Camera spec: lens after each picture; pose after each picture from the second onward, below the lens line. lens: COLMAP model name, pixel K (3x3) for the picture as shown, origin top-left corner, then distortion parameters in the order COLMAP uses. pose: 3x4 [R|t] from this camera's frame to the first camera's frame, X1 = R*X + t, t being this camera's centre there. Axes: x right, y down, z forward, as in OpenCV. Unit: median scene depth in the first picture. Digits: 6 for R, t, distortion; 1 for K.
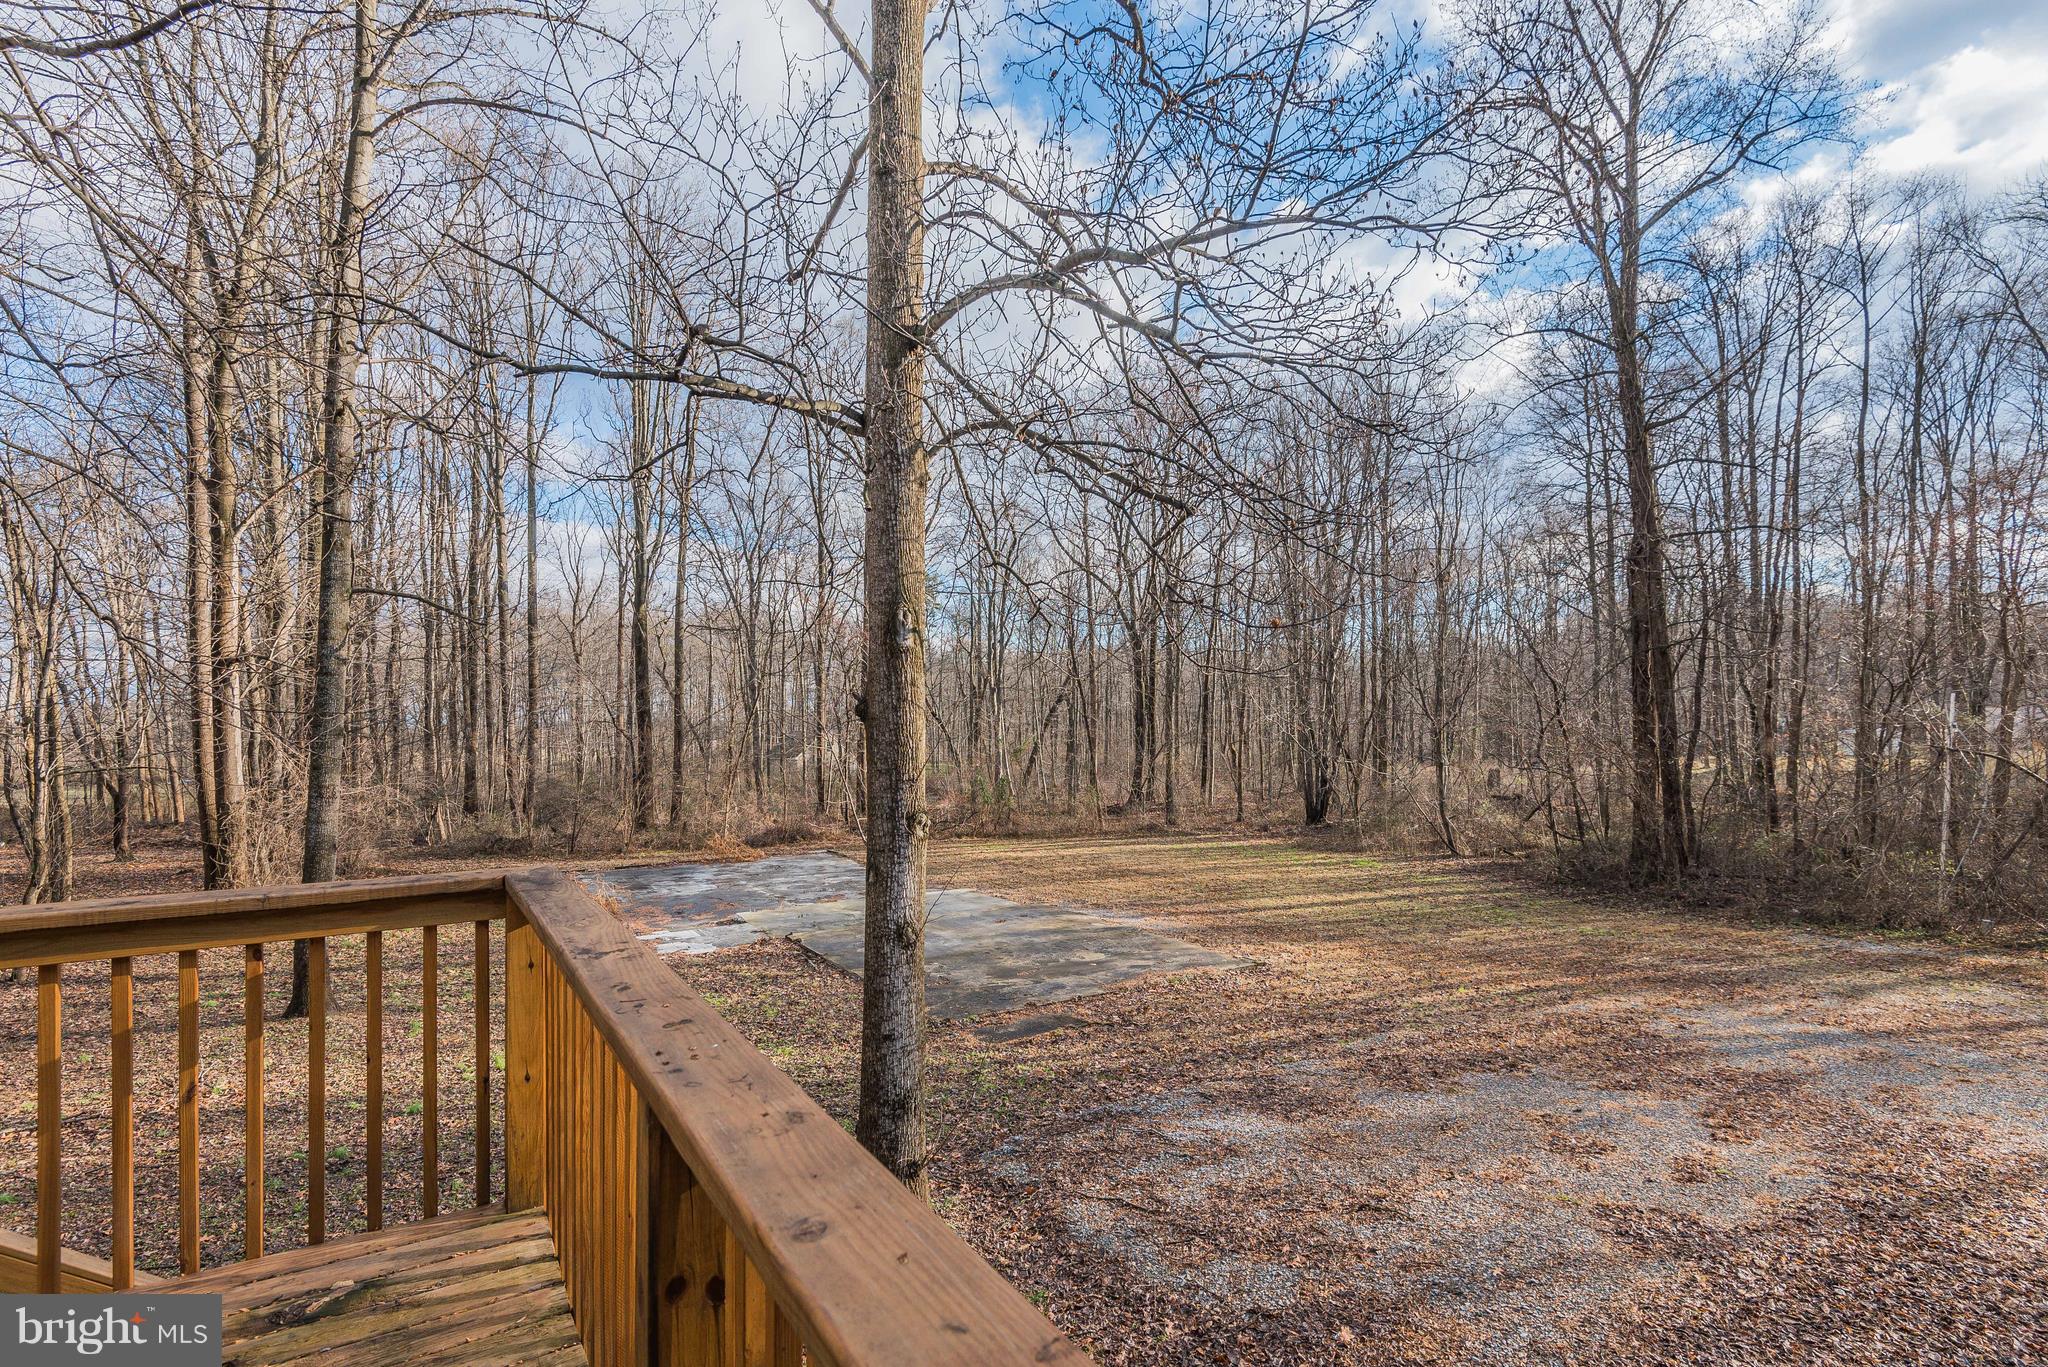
lens RADIAL K [[947.0, 0, 1057.9], [0, 947.0, 689.4], [0, 0, 1]] dist [0.003044, -0.000179]
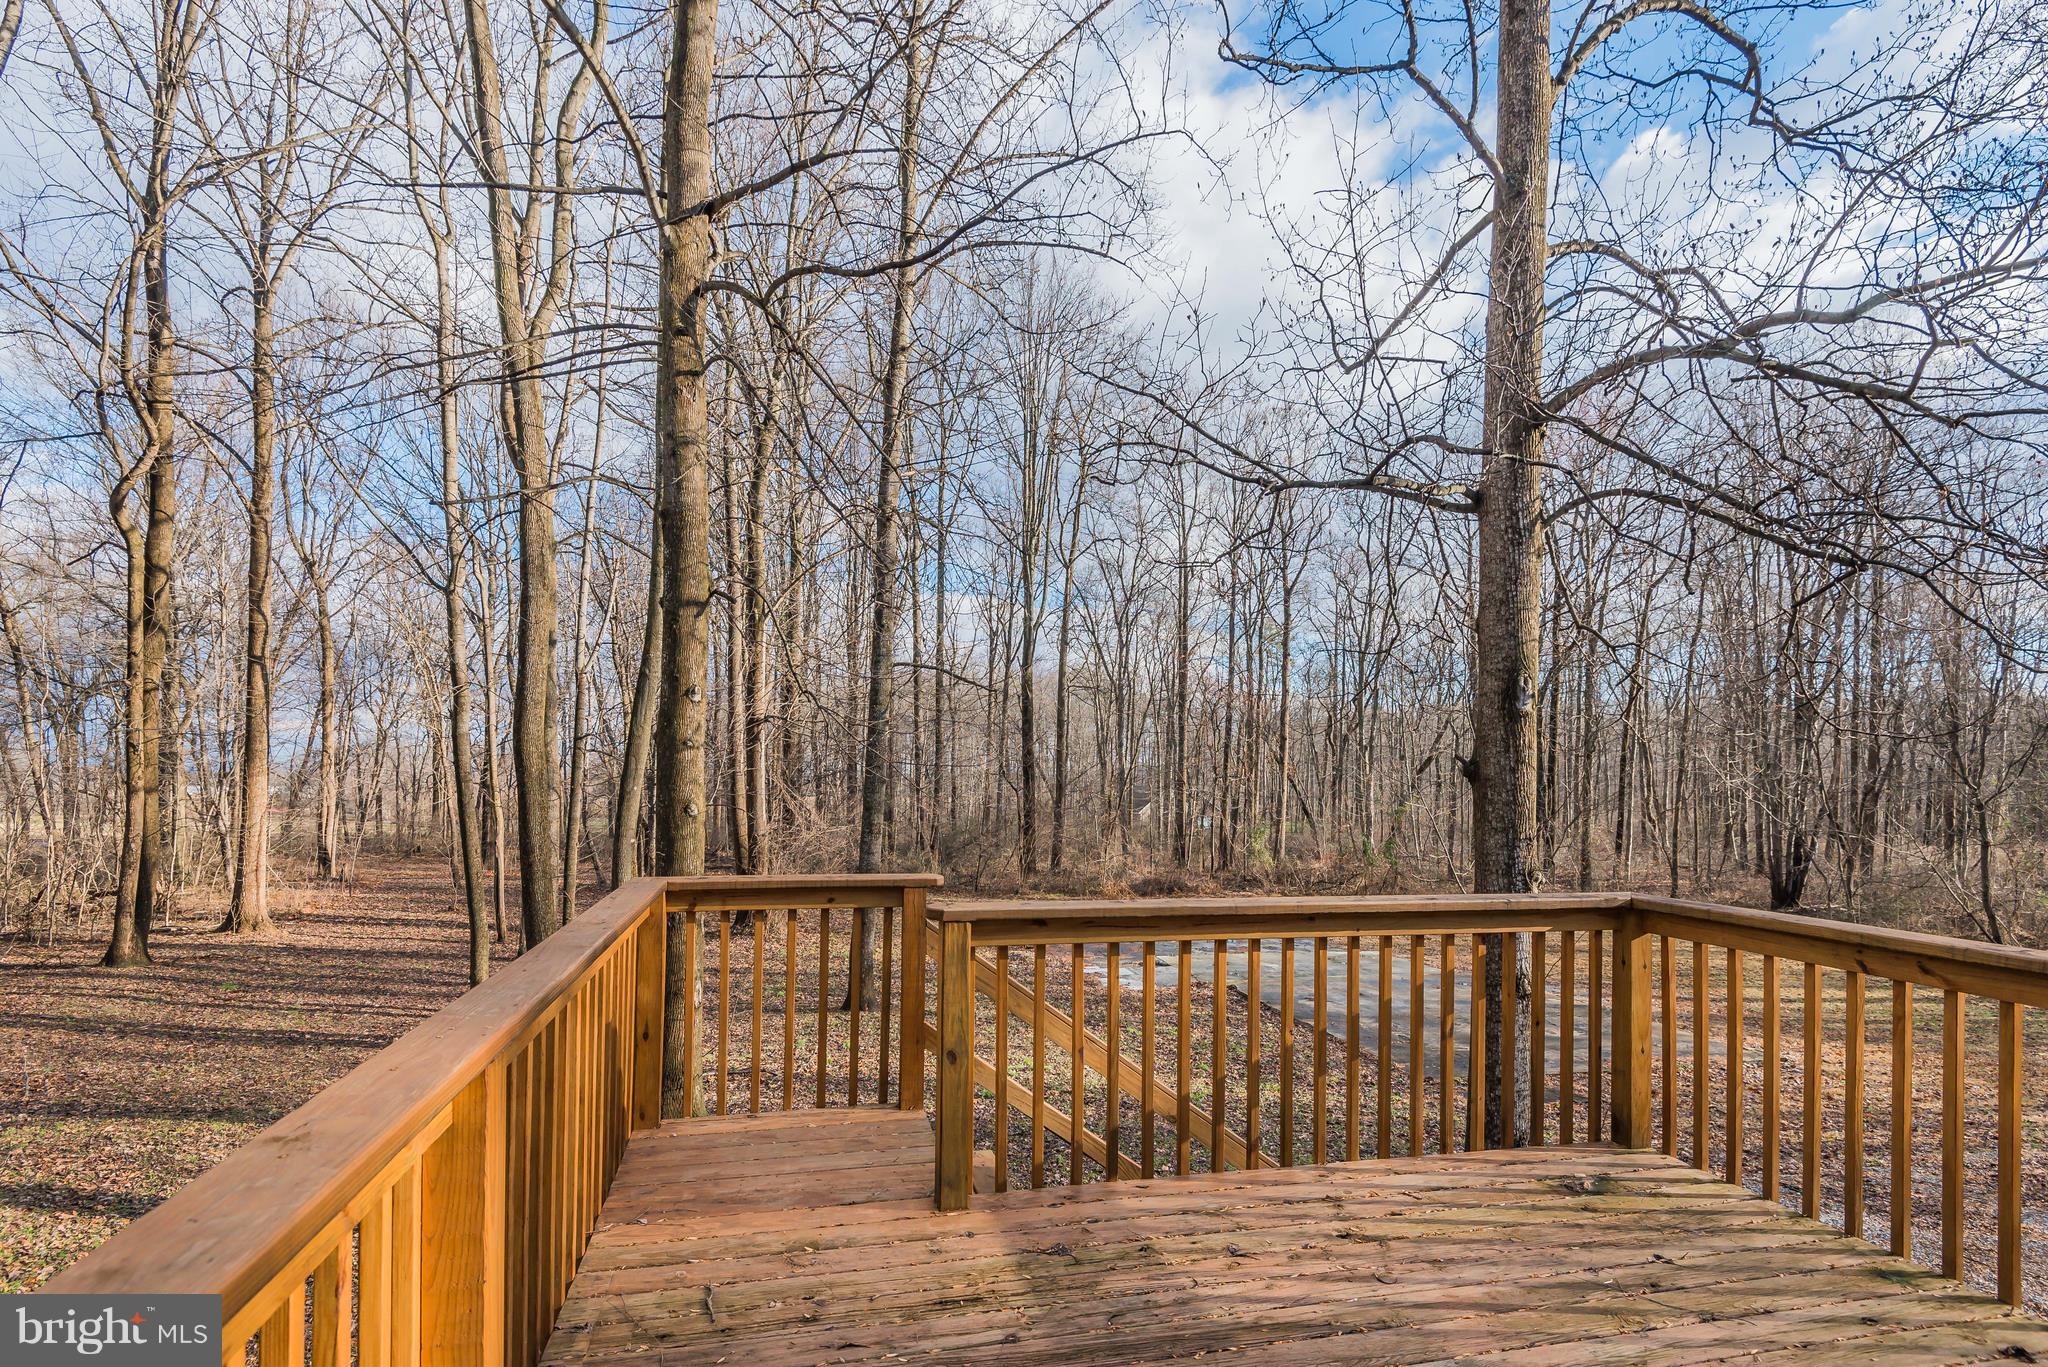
lens RADIAL K [[964.8, 0, 1024.0], [0, 964.8, 750.7], [0, 0, 1]] dist [-0.003705, -0.001019]
pose [[0.944671, 0.006566, -0.327955, -0.186530], [-0.004337, 0.999962, 0.007527, -0.002841], [0.327992, -0.005688, 0.944663, -0.109891]]
